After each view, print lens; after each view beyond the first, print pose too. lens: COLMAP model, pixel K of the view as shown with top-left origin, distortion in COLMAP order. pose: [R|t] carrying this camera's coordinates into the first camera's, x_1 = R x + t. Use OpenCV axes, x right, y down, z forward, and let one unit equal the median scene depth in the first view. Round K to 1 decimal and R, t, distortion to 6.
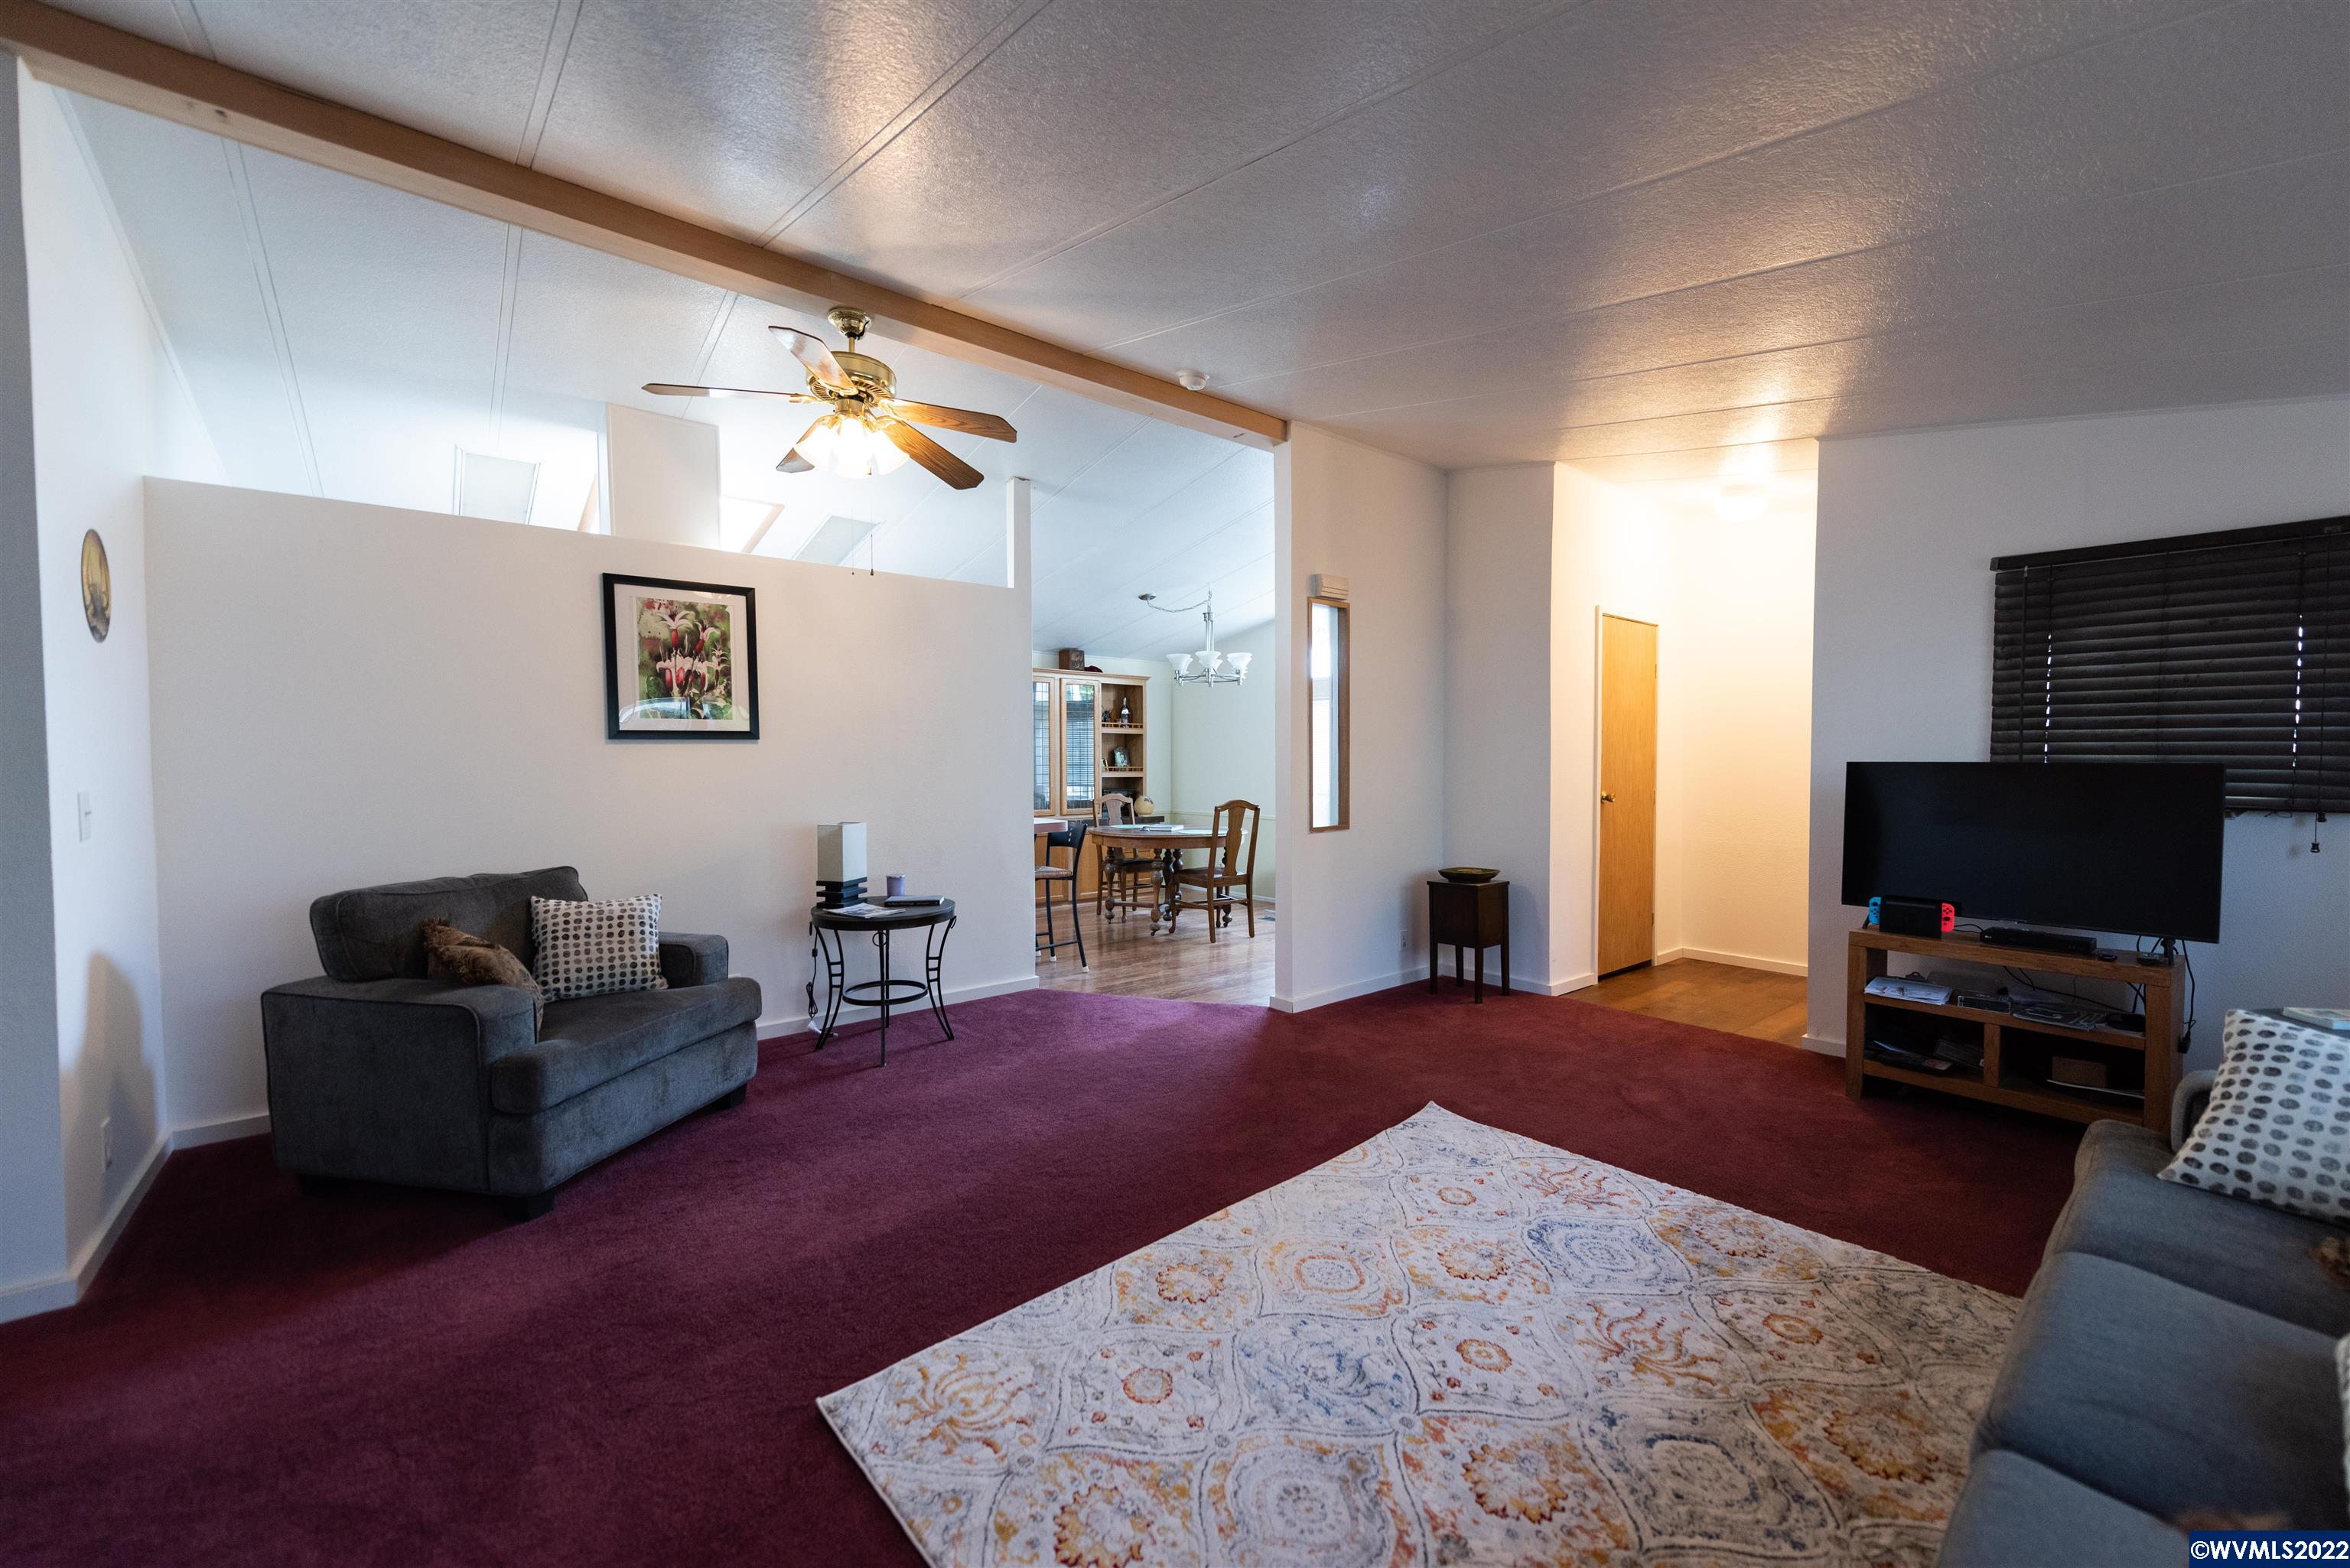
lens RADIAL K [[911.7, 0, 1195.0], [0, 911.7, 786.1], [0, 0, 1]] dist [0.017795, -0.007639]
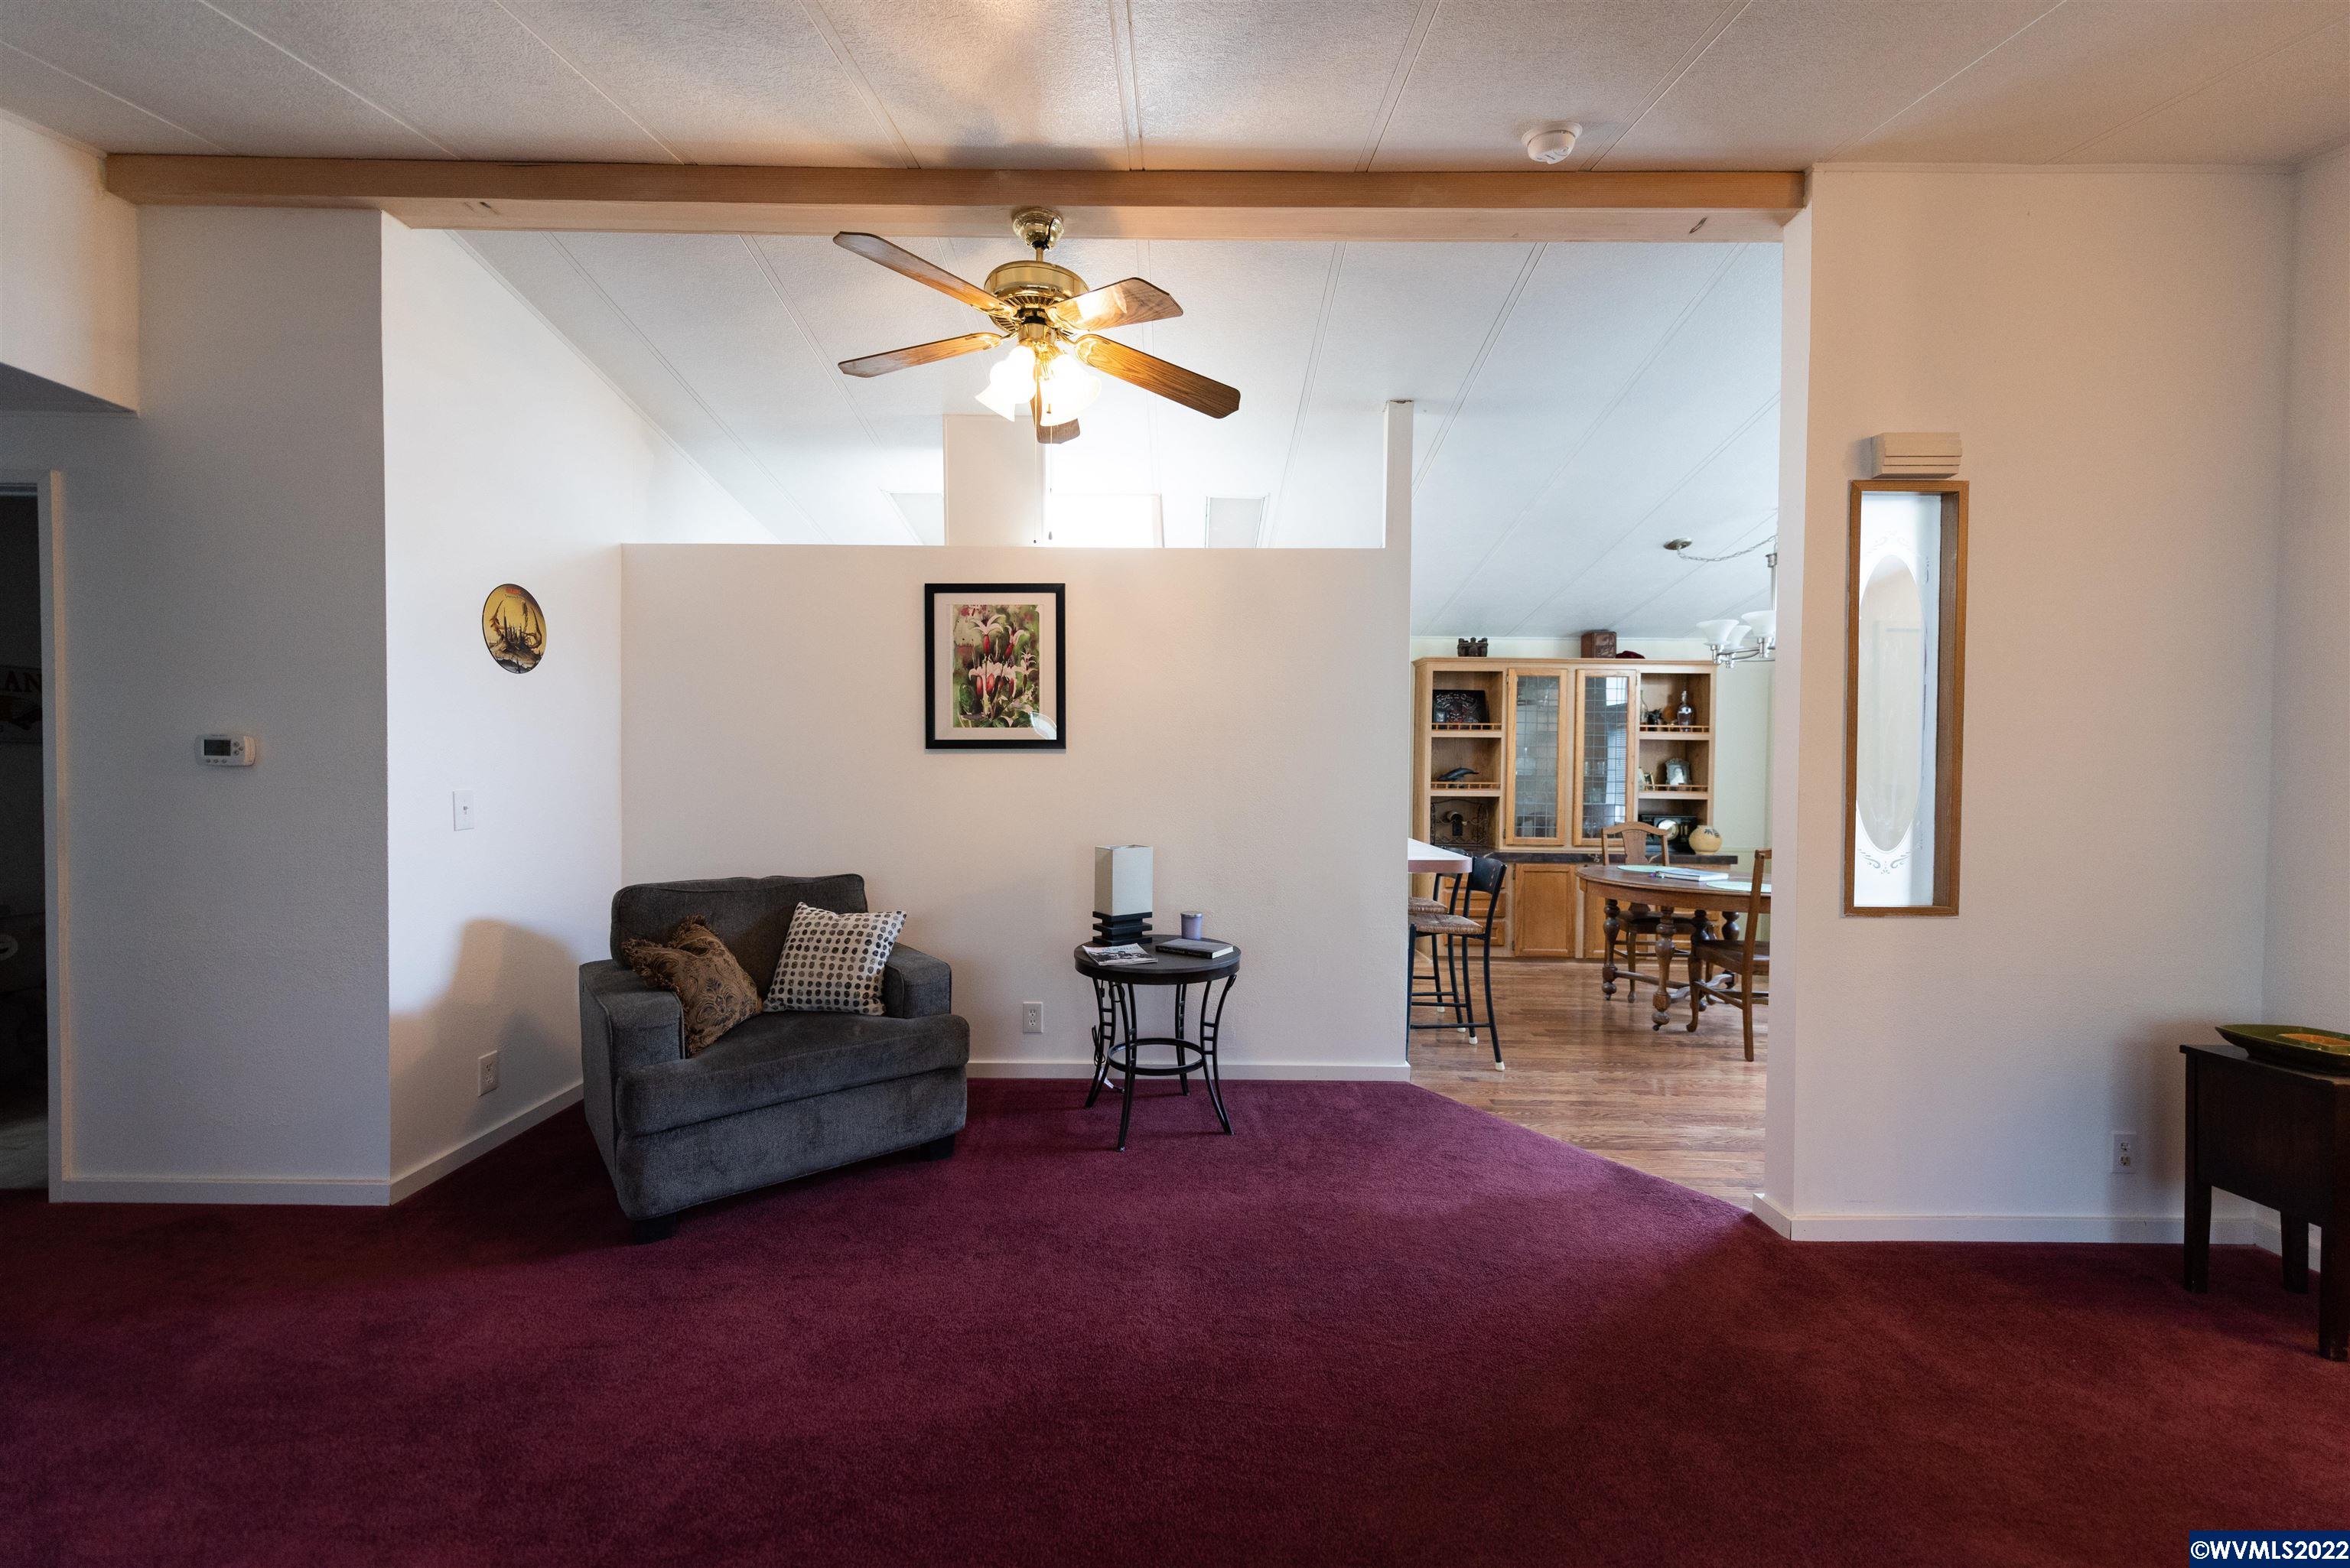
lens RADIAL K [[911.7, 0, 1195.0], [0, 911.7, 786.1], [0, 0, 1]] dist [0.017795, -0.007639]
pose [[0.766628, 0.020951, -0.641750, 0.215593], [-0.029292, 0.999568, -0.002360, -0.015895], [0.641423, 0.020607, 0.766911, 0.401509]]
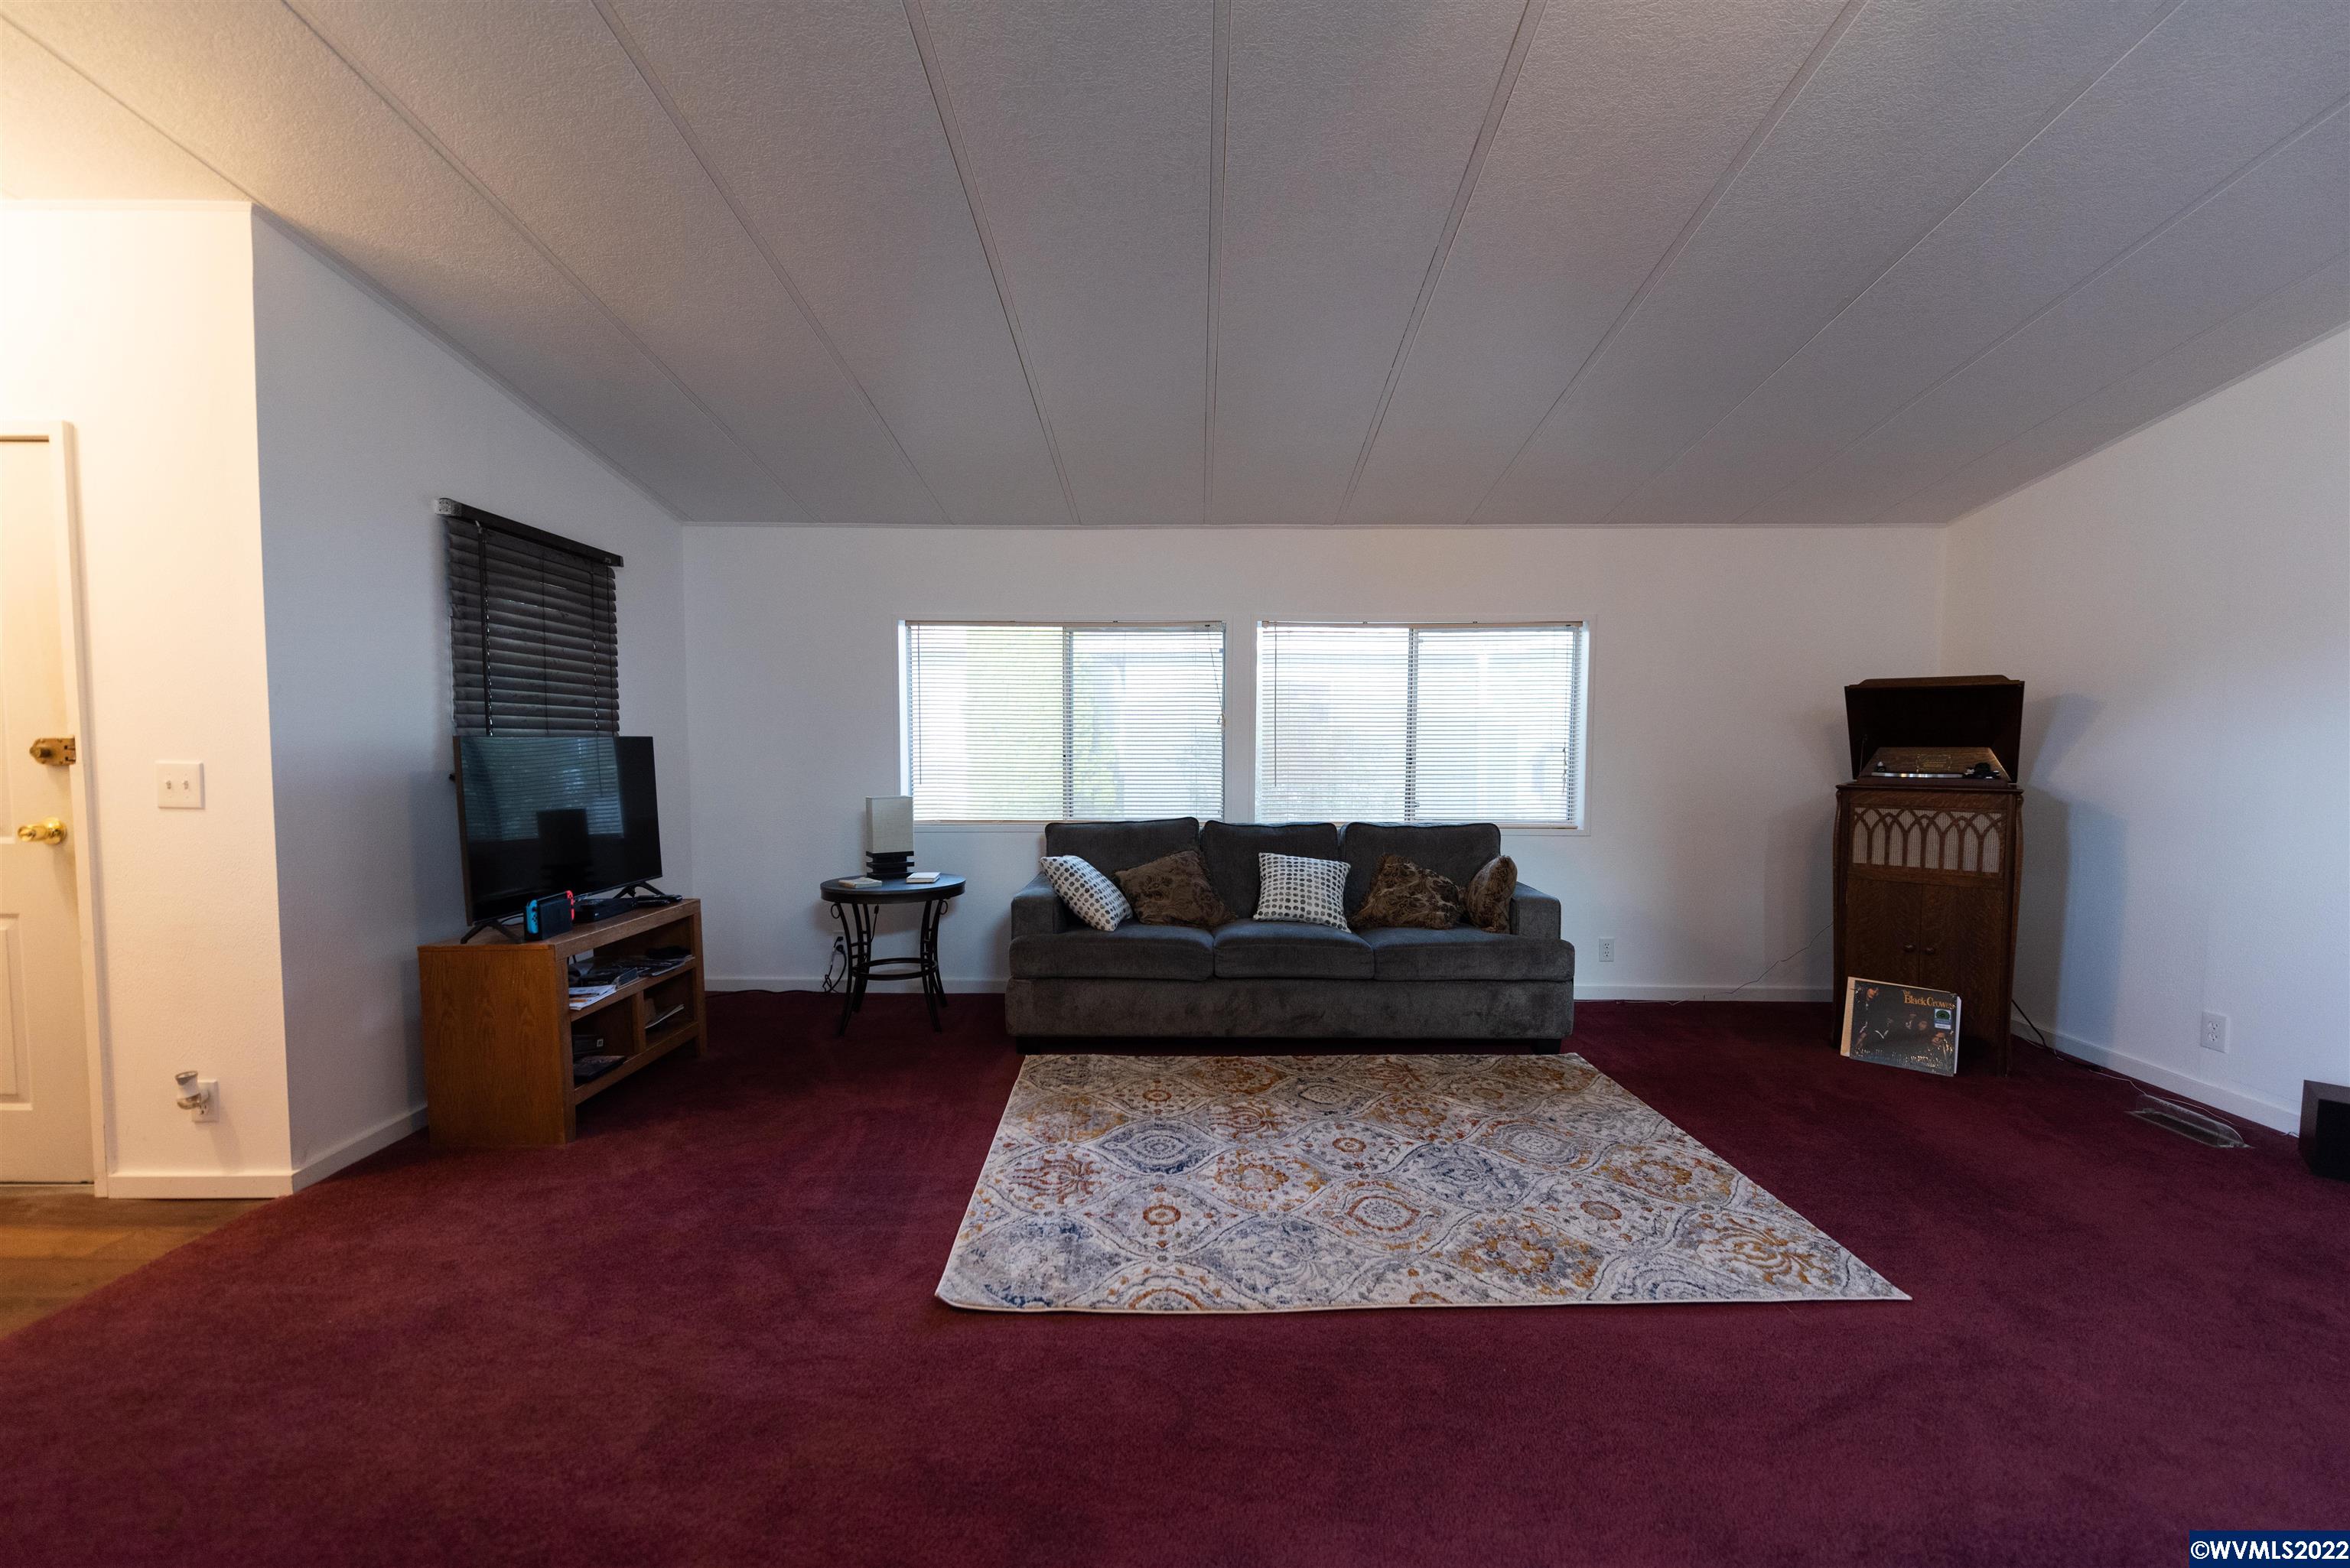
lens RADIAL K [[911.7, 0, 1195.0], [0, 911.7, 786.1], [0, 0, 1]] dist [0.017795, -0.007639]
pose [[-0.747946, -0.037991, 0.662672, -0.229330], [0.016810, 0.996956, 0.076129, -0.032206], [-0.663547, 0.068080, -0.745030, 1.146058]]
